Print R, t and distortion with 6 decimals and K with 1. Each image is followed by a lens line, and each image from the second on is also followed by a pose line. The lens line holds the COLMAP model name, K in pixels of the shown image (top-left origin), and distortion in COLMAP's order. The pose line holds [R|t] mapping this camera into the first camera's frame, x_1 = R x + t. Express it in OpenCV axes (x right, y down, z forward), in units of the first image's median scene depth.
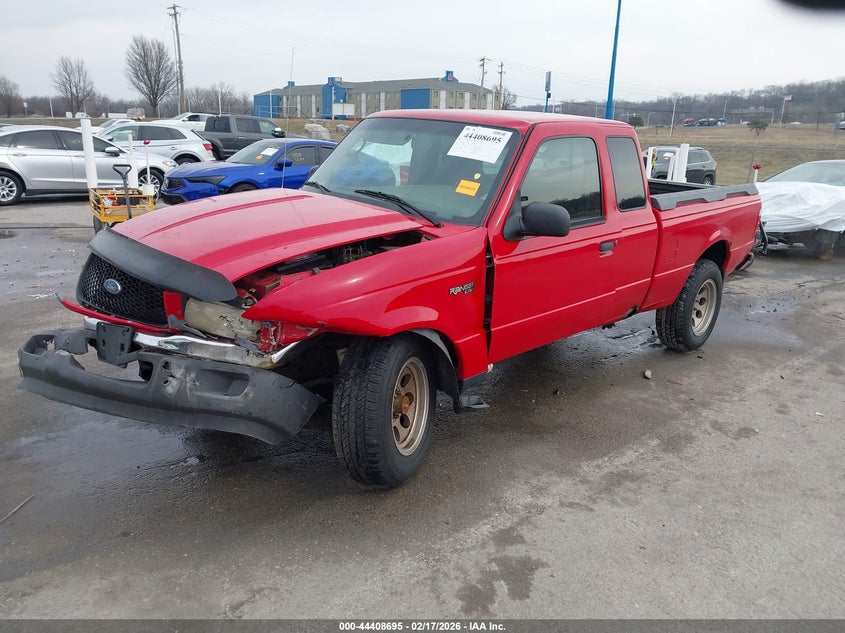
lens RADIAL K [[659.5, 0, 422.5], [0, 659.5, 316.5], [0, 0, 1]] dist [0.004998, -0.080411]
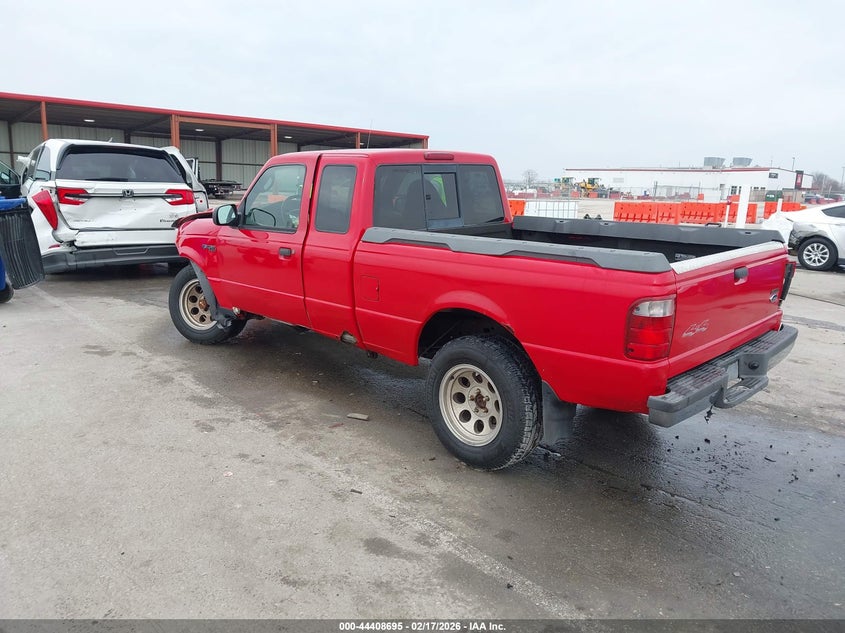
lens RADIAL K [[659.5, 0, 422.5], [0, 659.5, 316.5], [0, 0, 1]] dist [0.004998, -0.080411]
pose [[0.000802, 0.170582, -0.985343, 0.434773], [-0.305559, 0.938259, 0.162182, -0.077099], [0.952173, 0.300951, 0.052876, 0.356924]]
